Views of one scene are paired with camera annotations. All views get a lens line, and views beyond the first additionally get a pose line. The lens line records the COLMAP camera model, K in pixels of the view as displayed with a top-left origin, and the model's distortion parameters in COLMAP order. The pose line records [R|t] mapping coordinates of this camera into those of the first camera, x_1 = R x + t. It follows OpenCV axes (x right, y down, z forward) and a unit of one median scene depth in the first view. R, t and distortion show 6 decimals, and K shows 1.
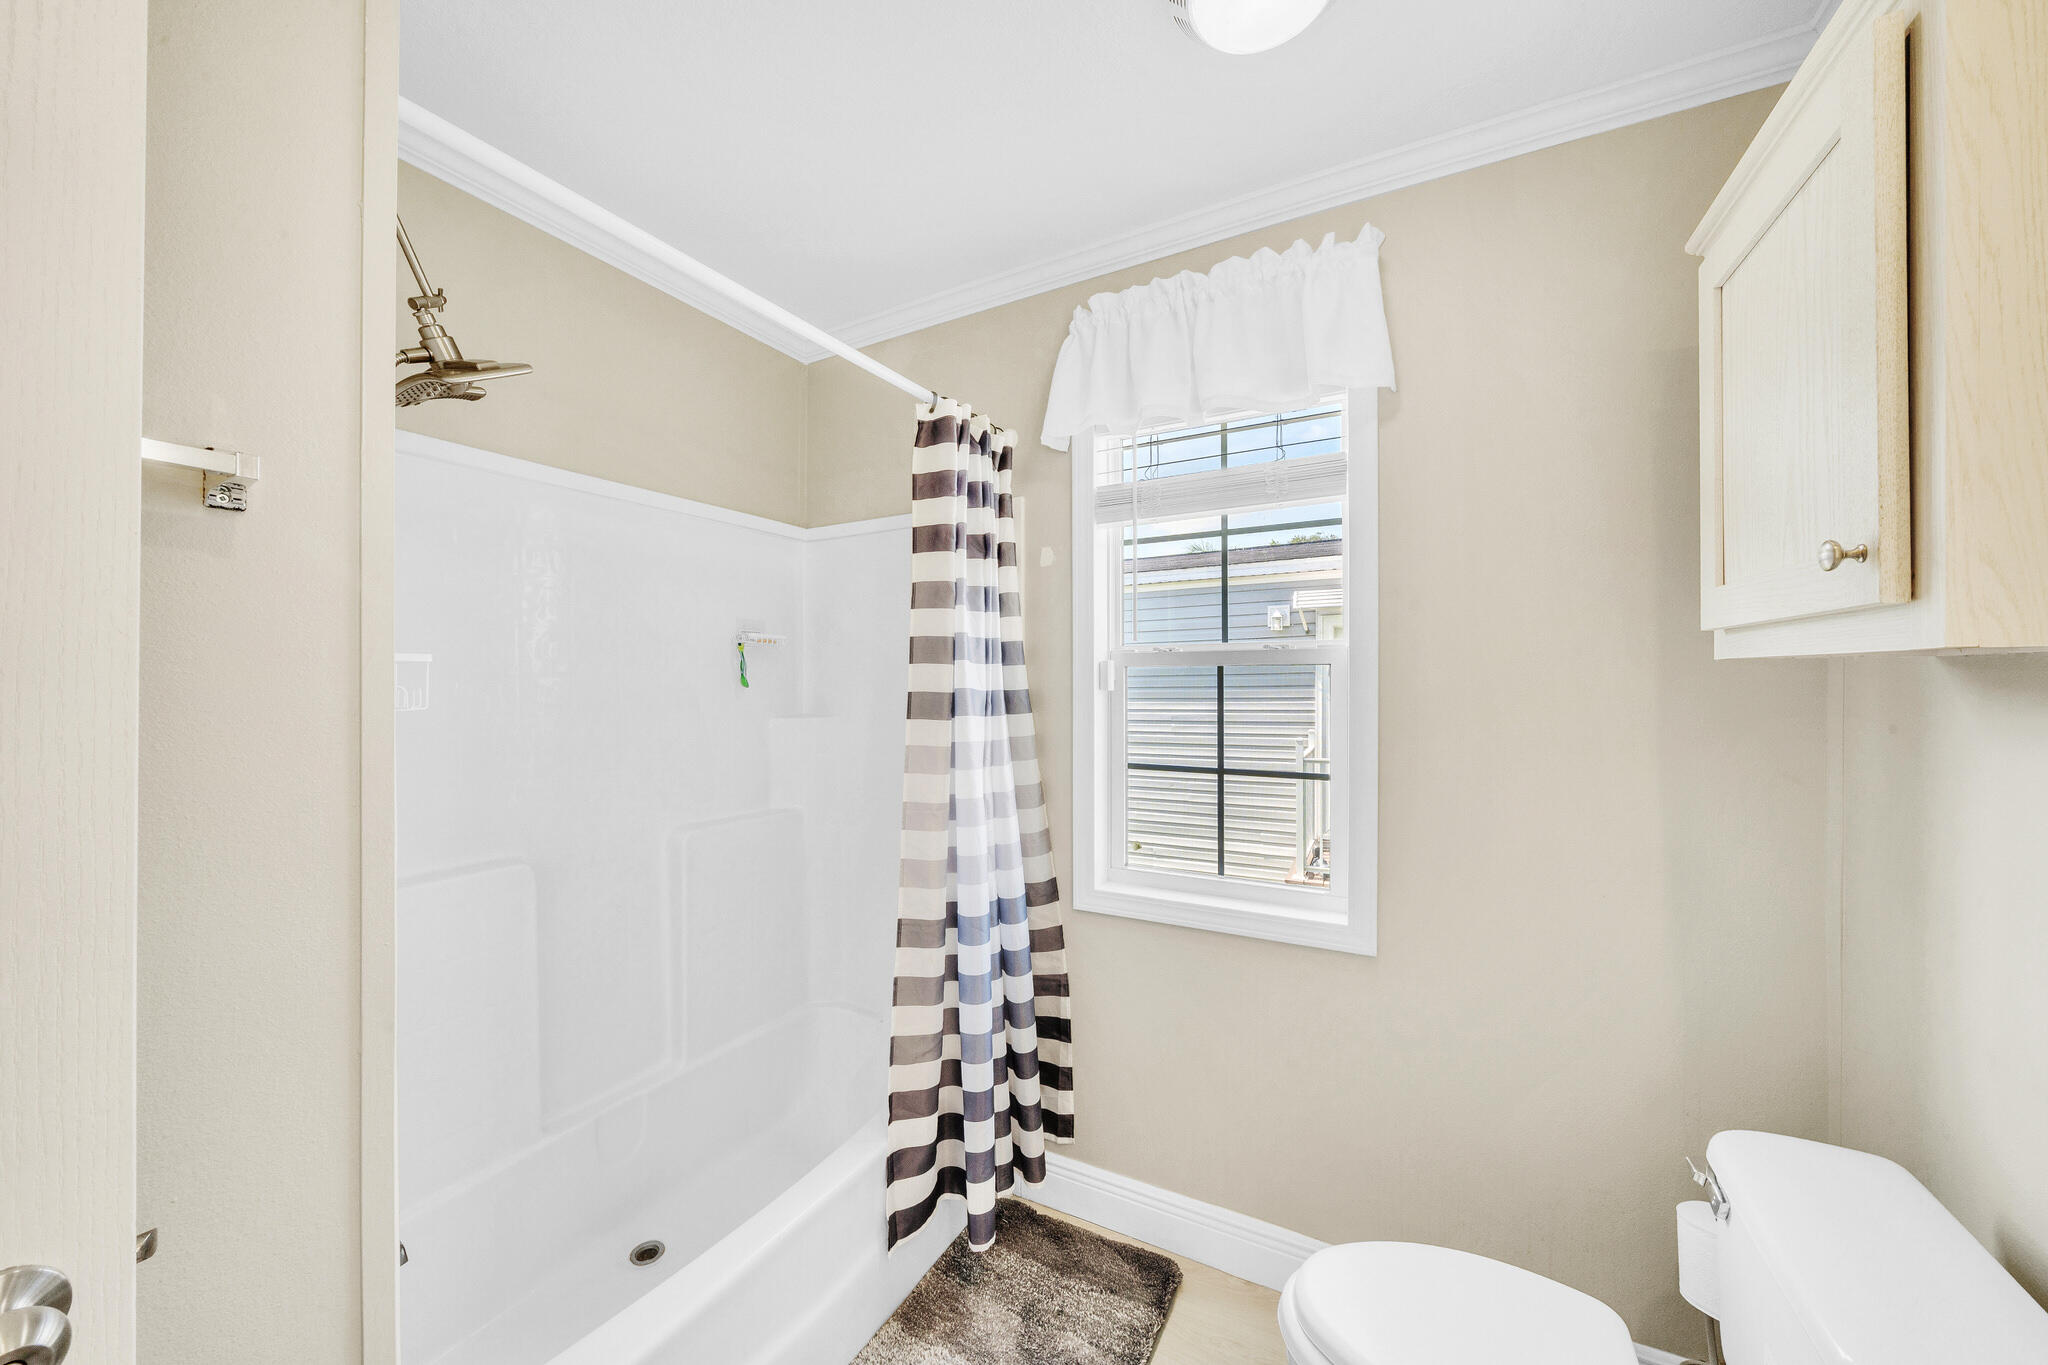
lens RADIAL K [[713.9, 0, 1030.5], [0, 713.9, 684.8], [0, 0, 1]] dist [-0.009601, 0.000907]
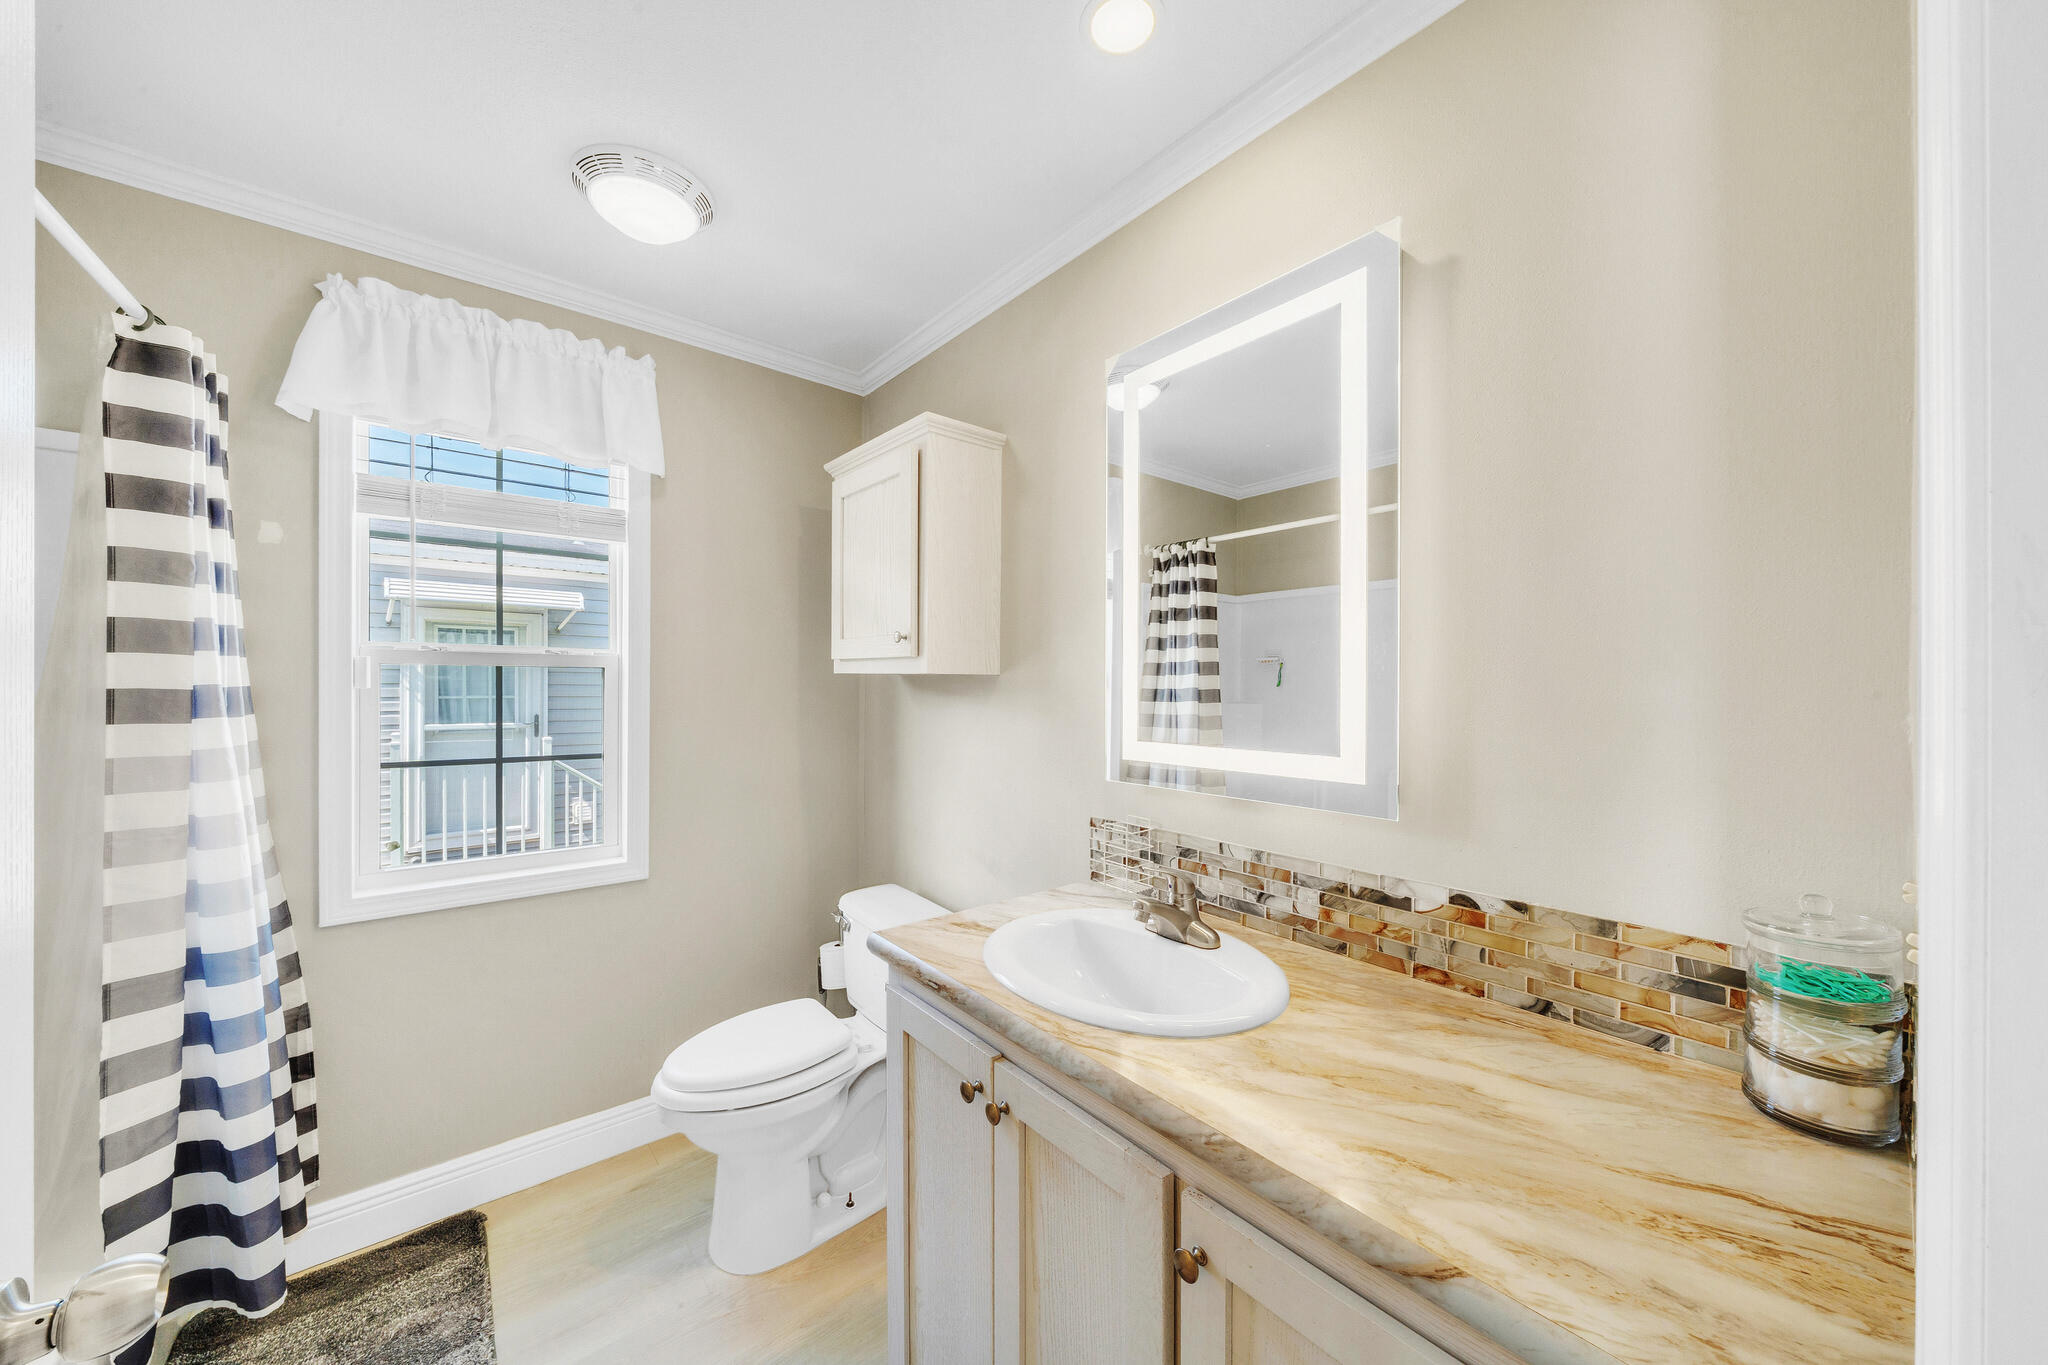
lens RADIAL K [[713.9, 0, 1019.0], [0, 713.9, 690.1], [0, 0, 1]] dist [-0.009601, 0.000907]
pose [[0.375251, -0.001846, 0.926922, -0.495813], [-0.005631, 0.999975, 0.004271, 0.002226], [-0.926906, -0.006823, 0.375231, -0.185049]]
